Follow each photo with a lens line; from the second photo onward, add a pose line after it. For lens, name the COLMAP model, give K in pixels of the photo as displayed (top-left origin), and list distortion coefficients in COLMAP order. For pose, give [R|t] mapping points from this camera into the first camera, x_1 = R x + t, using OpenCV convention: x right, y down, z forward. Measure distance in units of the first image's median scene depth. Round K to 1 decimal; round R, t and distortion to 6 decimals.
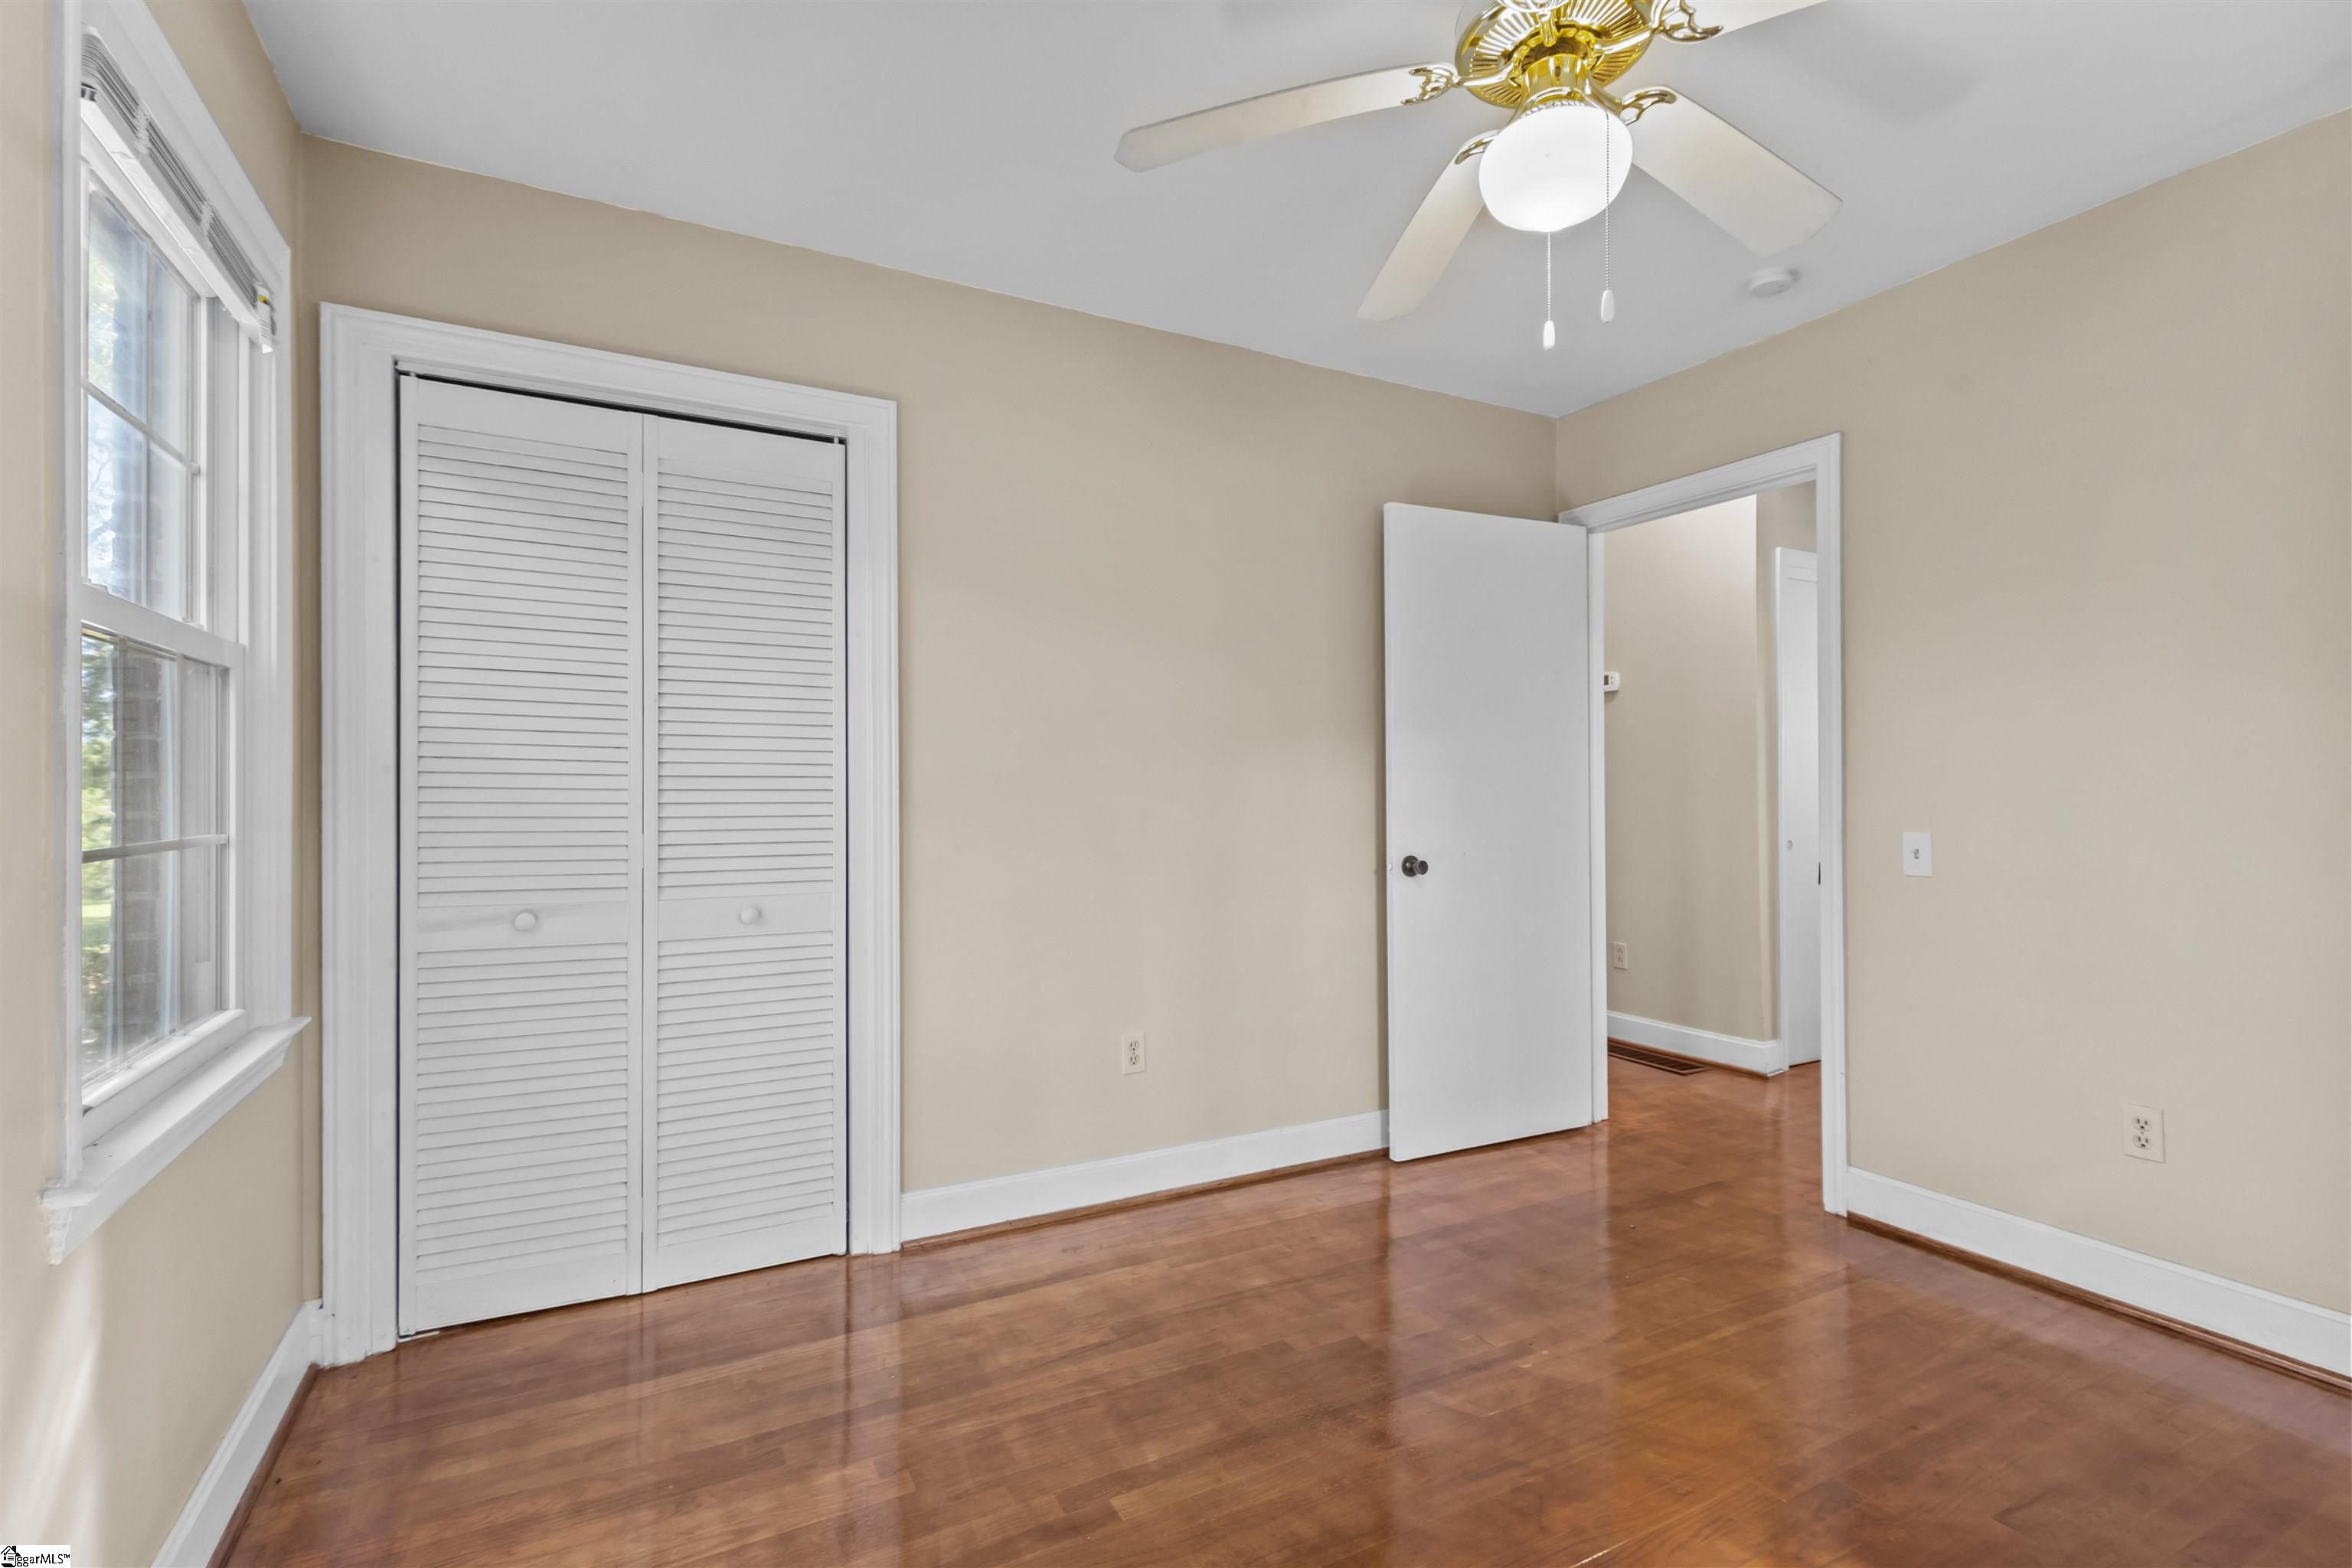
lens RADIAL K [[1085.6, 0, 1178.7], [0, 1085.6, 782.9], [0, 0, 1]] dist [0.010510, -0.000204]
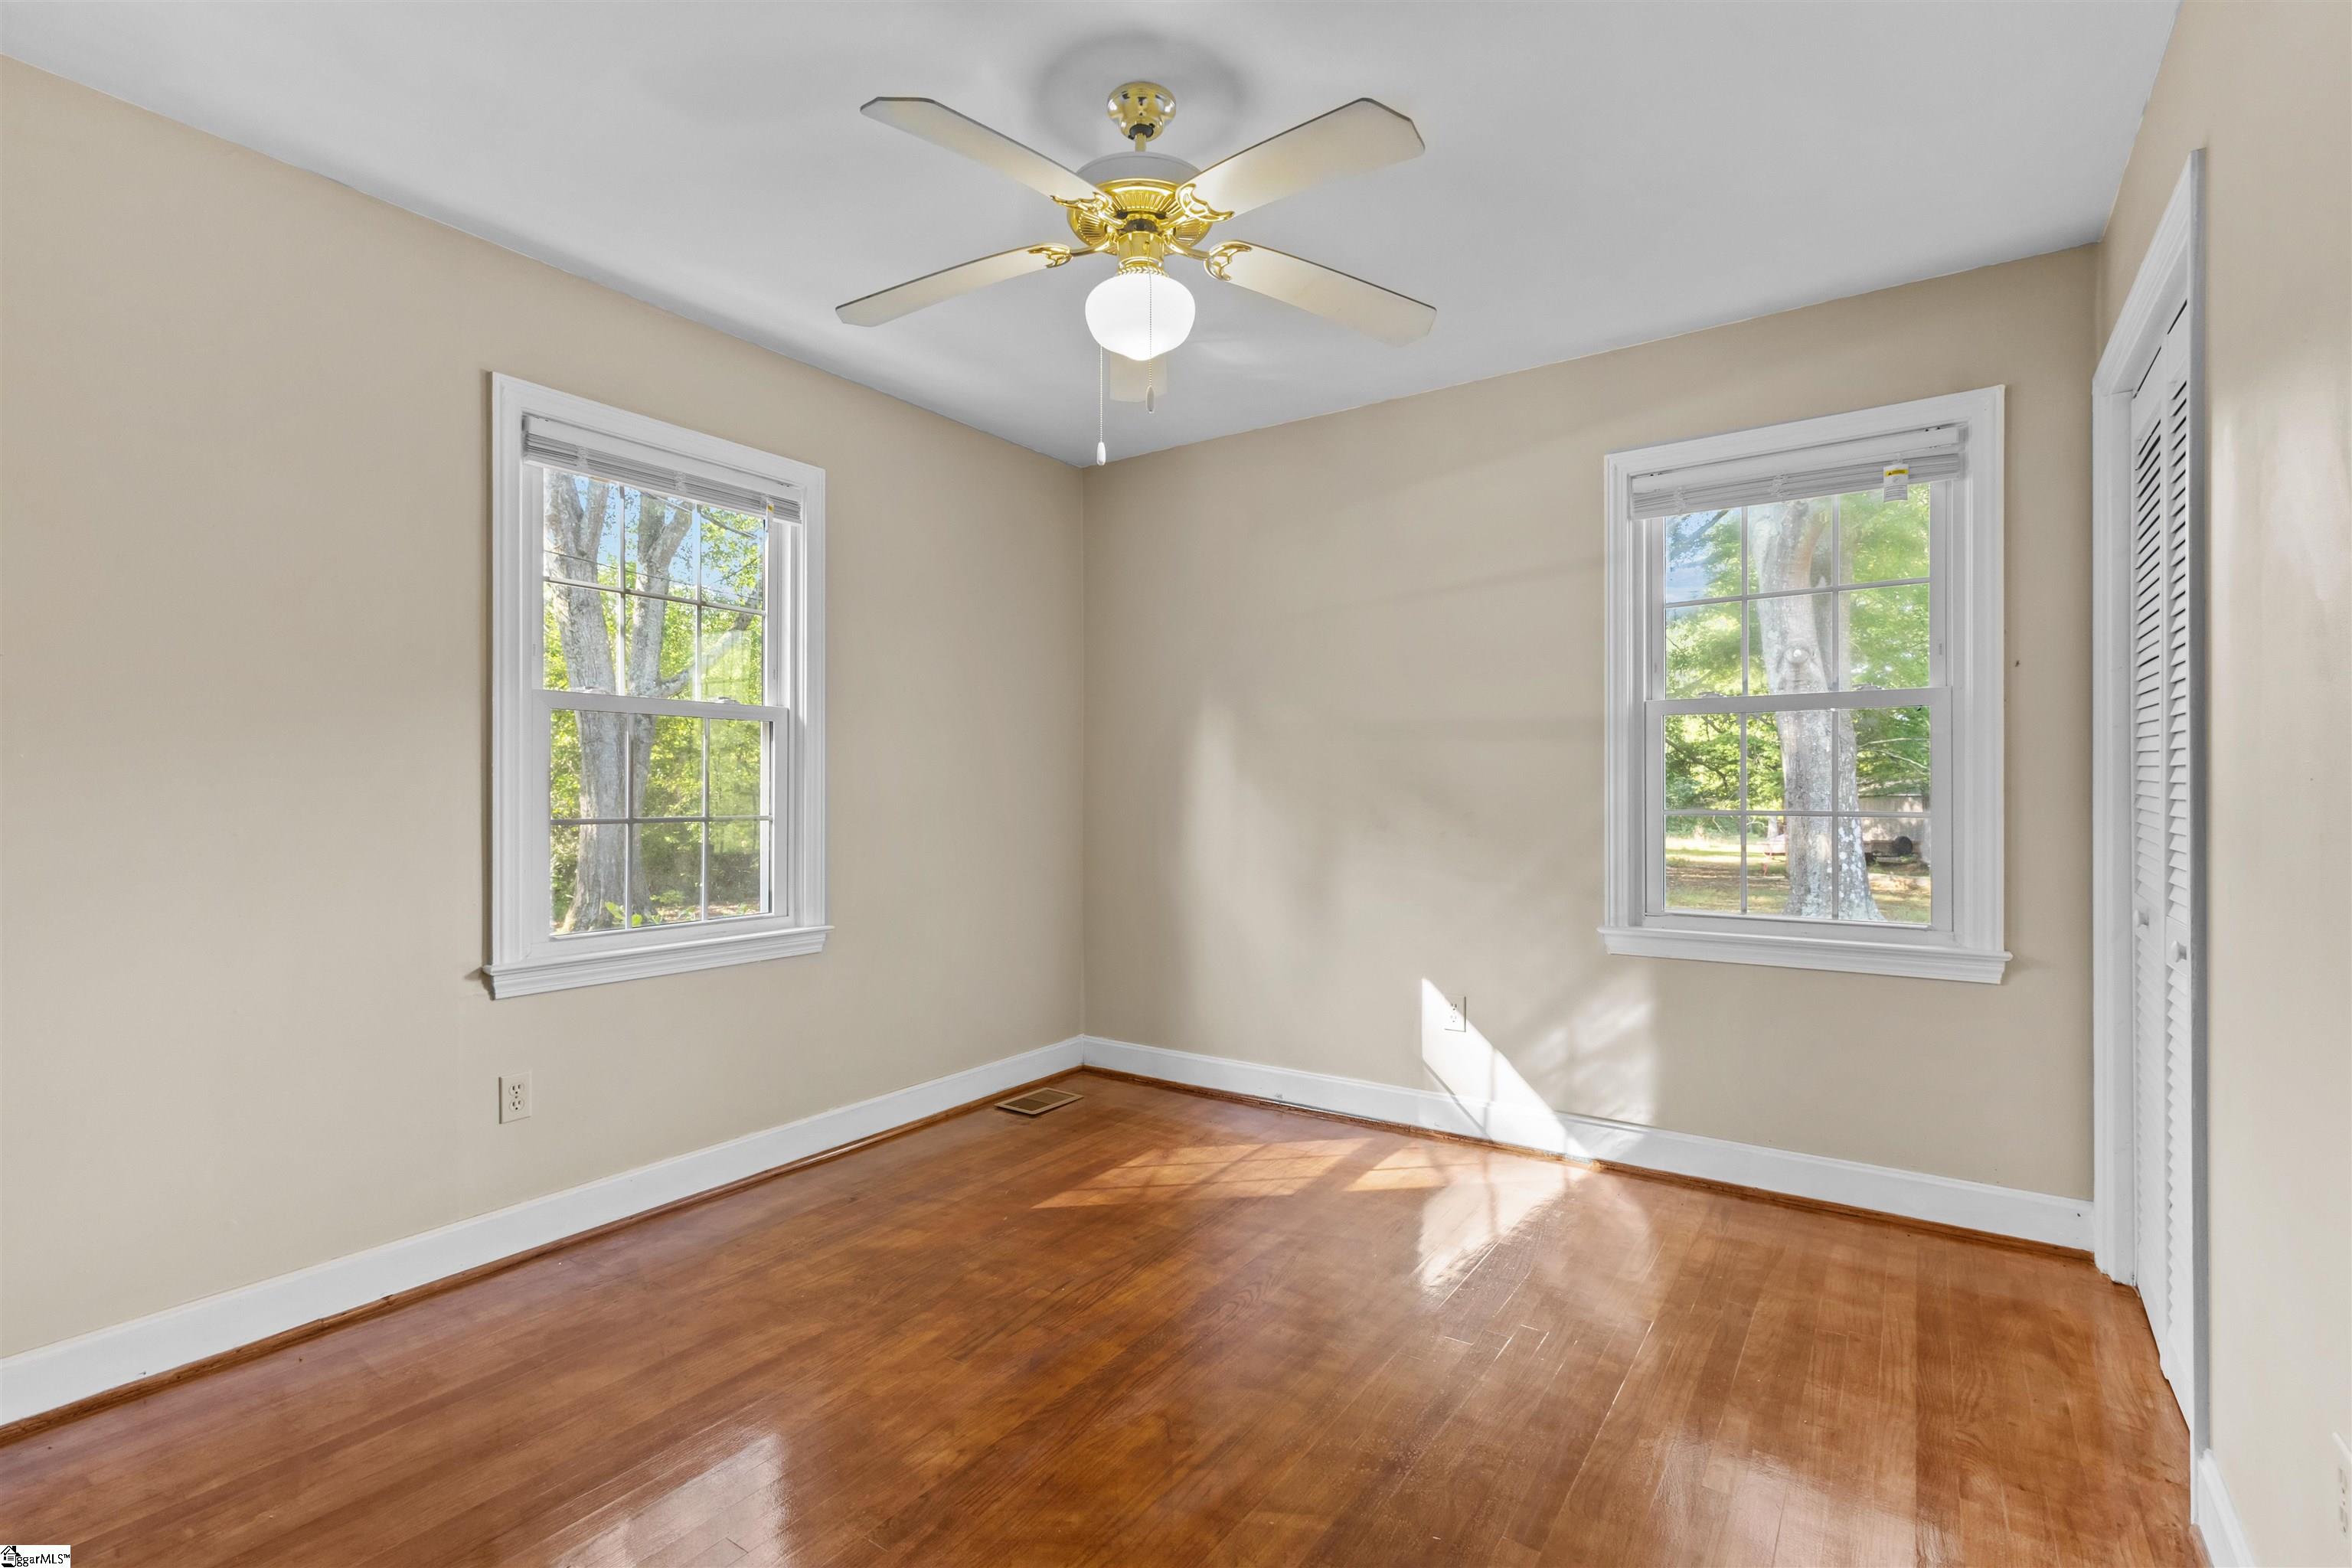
lens RADIAL K [[1080.9, 0, 1171.8], [0, 1080.9, 790.2], [0, 0, 1]] dist [0.013819, -0.000612]
pose [[-0.891050, 0.006598, -0.453856, 0.632197], [0.006586, 0.999977, 0.001606, 0.004765], [0.453856, -0.001558, -0.891073, 1.522828]]
